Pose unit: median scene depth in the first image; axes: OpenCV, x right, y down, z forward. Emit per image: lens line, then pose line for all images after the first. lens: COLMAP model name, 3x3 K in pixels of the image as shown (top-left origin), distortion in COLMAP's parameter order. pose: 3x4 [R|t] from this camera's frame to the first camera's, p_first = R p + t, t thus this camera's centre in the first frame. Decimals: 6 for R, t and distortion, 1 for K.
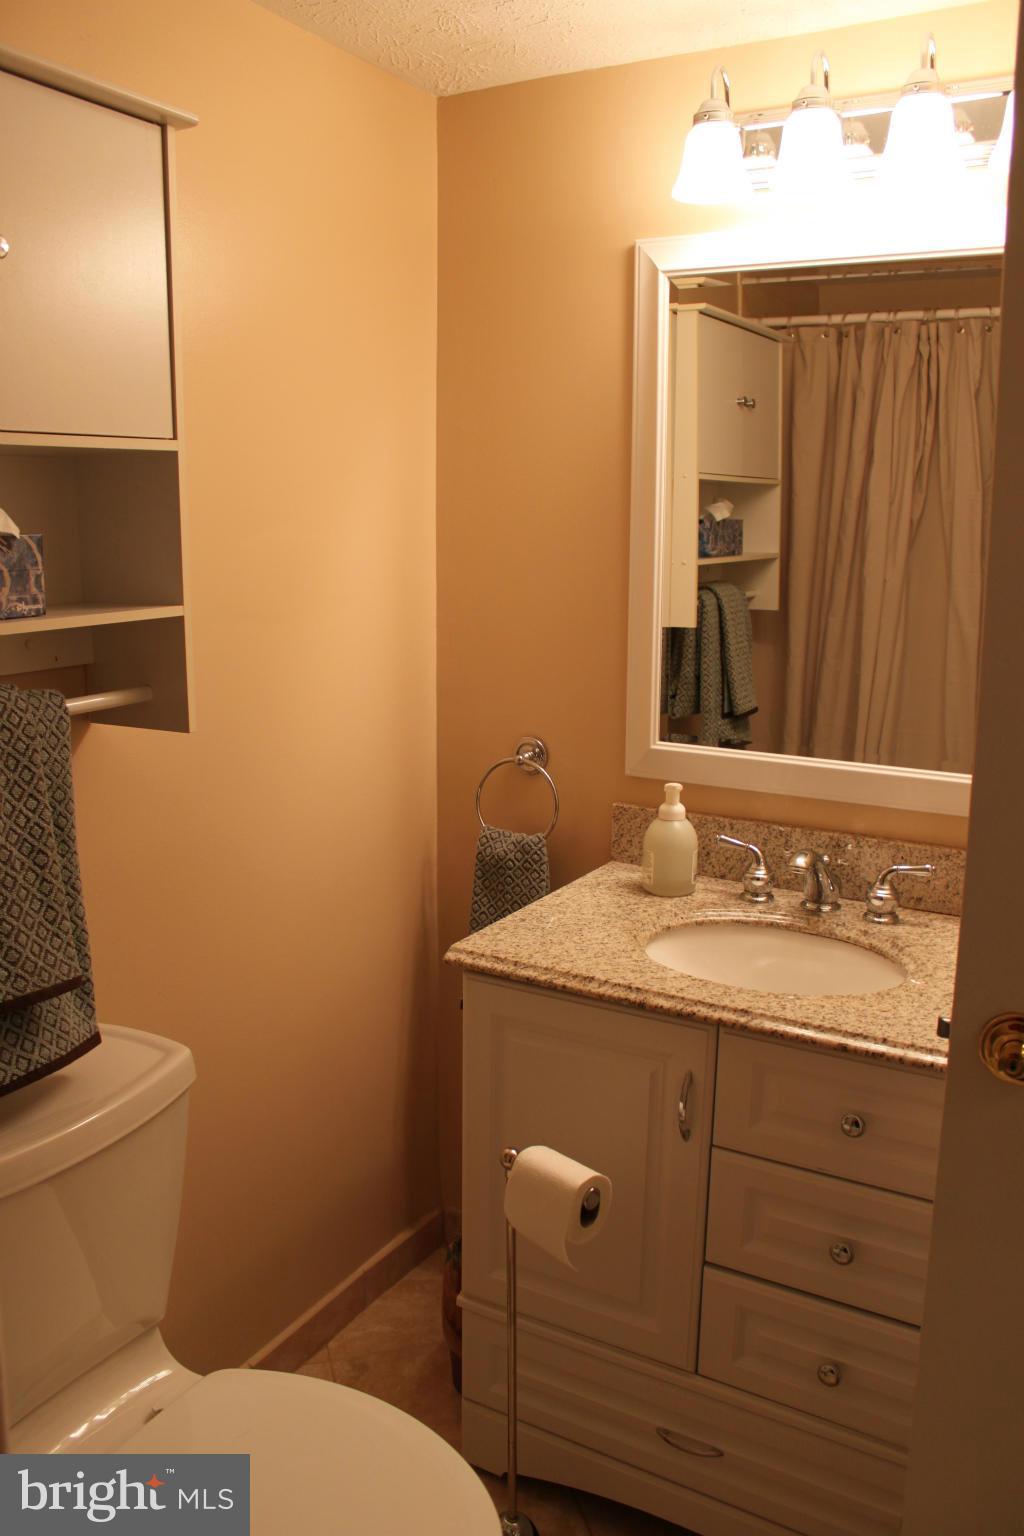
lens RADIAL K [[1275.5, 0, 512.0], [0, 1275.5, 768.0], [0, 0, 1]] dist [-0.163262, 0.138714]
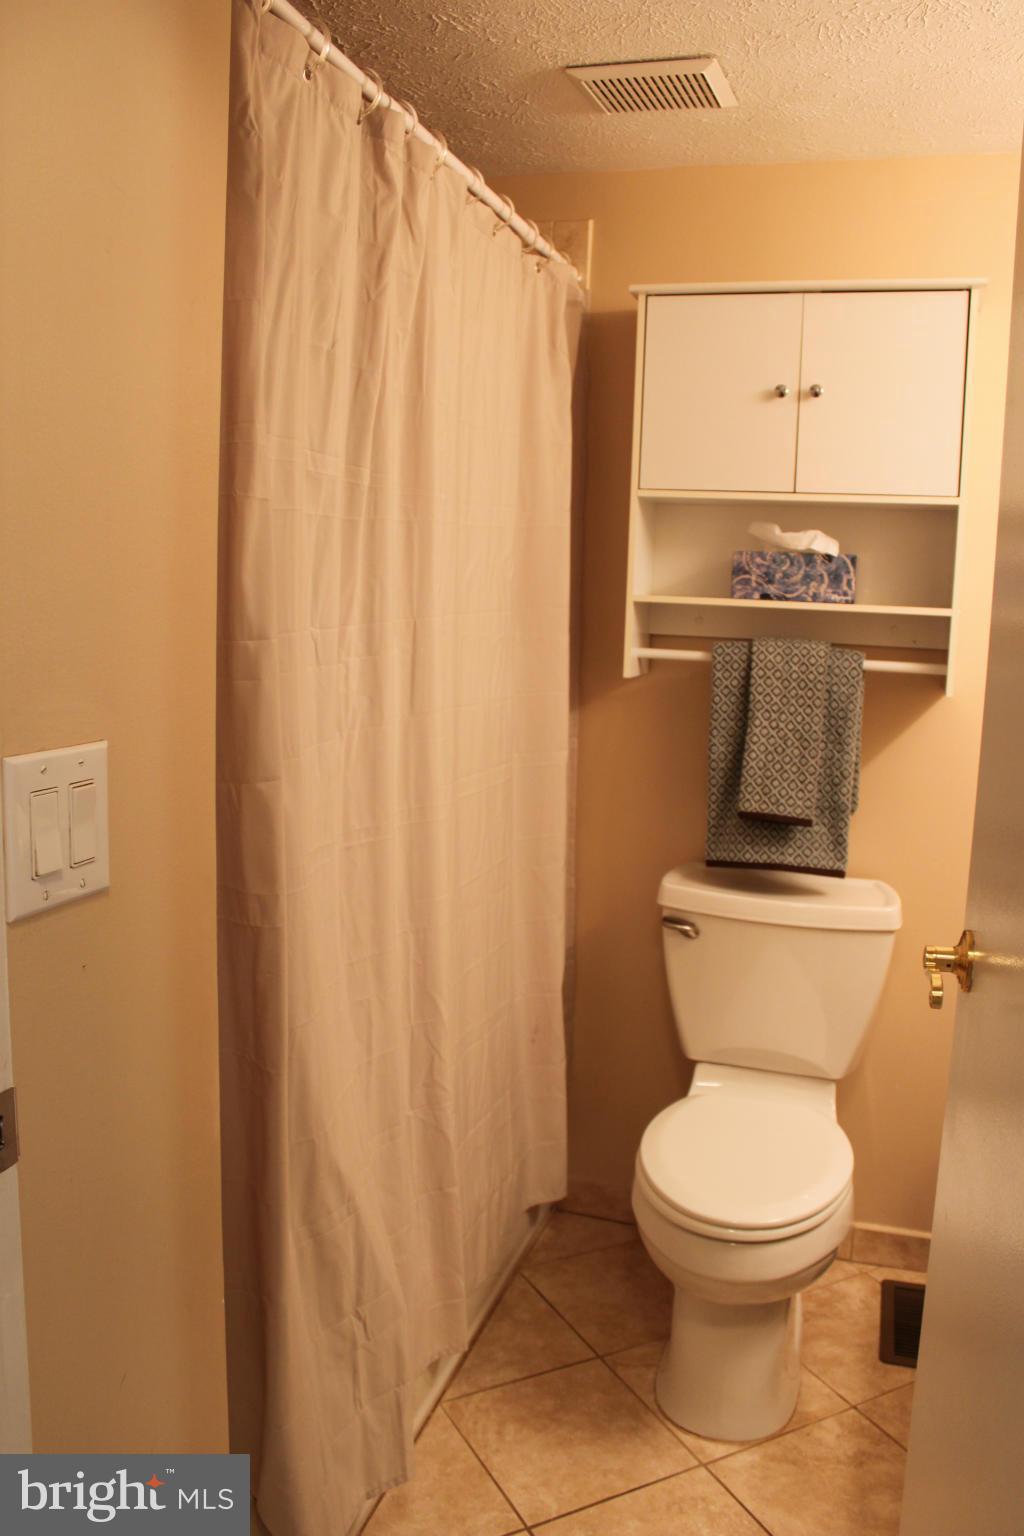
lens RADIAL K [[1275.5, 0, 512.0], [0, 1275.5, 768.0], [0, 0, 1]] dist [-0.163262, 0.138714]
pose [[0.232302, 0.146754, -0.961509, 1.174126], [-0.218287, 0.971201, 0.095495, 0.027895], [0.947833, 0.187701, 0.257646, 0.190783]]
